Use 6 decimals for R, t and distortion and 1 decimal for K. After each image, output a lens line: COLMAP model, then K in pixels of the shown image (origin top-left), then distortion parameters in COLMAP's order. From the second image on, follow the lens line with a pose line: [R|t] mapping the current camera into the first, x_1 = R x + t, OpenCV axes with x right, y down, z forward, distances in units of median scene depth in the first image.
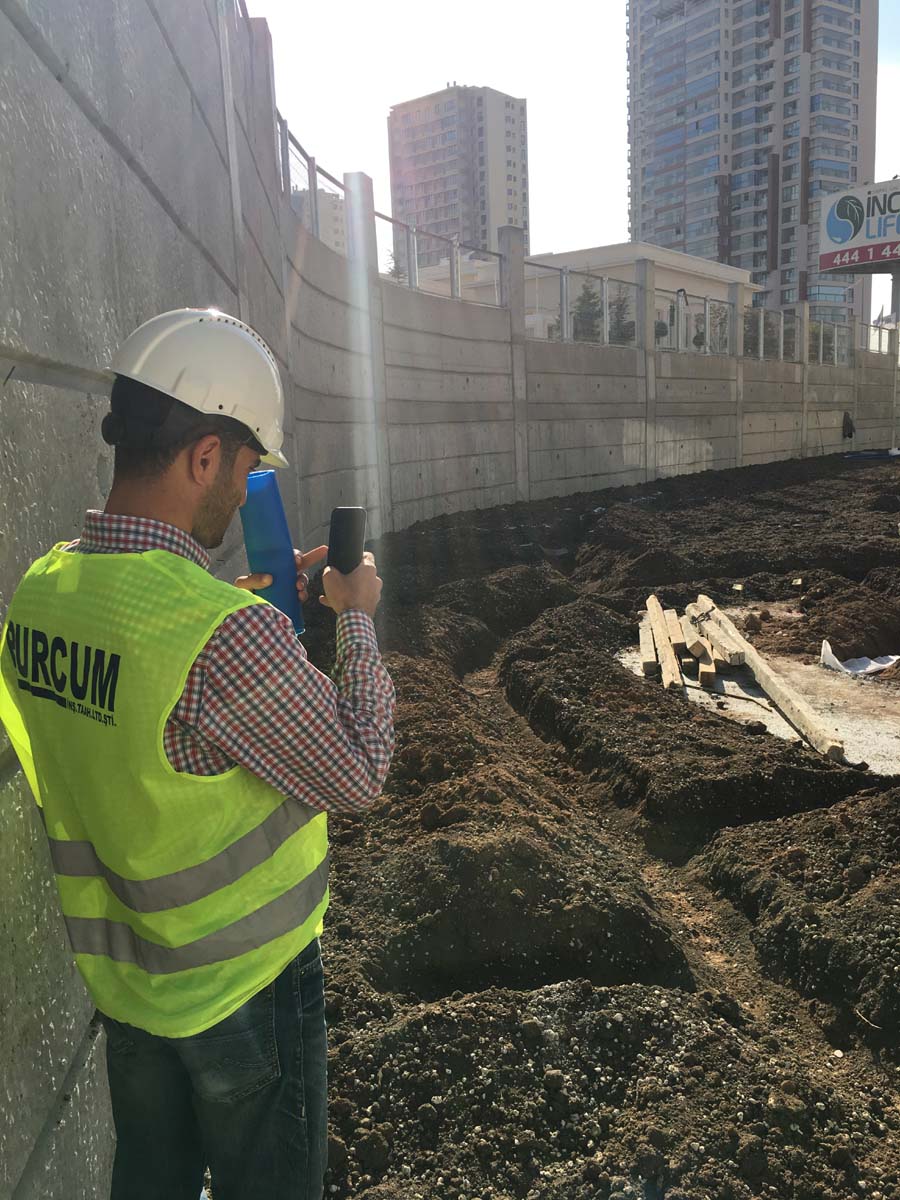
lens RADIAL K [[1006.8, 0, 445.8], [0, 1006.8, 599.2], [0, 0, 1]] dist [0.073362, -0.097012]
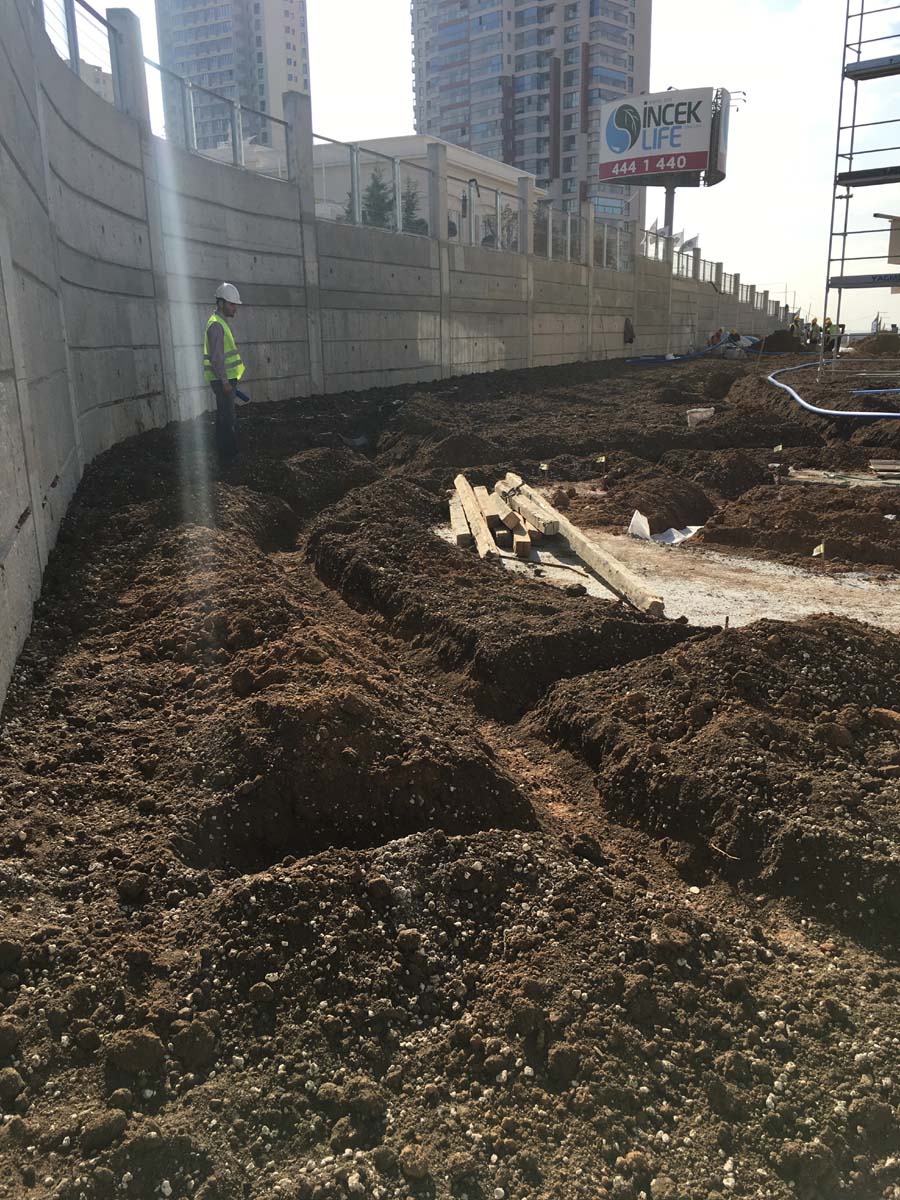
lens RADIAL K [[1006.8, 0, 442.2], [0, 1006.8, 597.6], [0, 0, 1]] dist [0.073362, -0.097012]
pose [[0.979937, -0.031009, 0.196881, -0.013964], [0.013875, 0.996040, 0.087818, 0.058594], [-0.198825, -0.083324, 0.976486, 0.098373]]
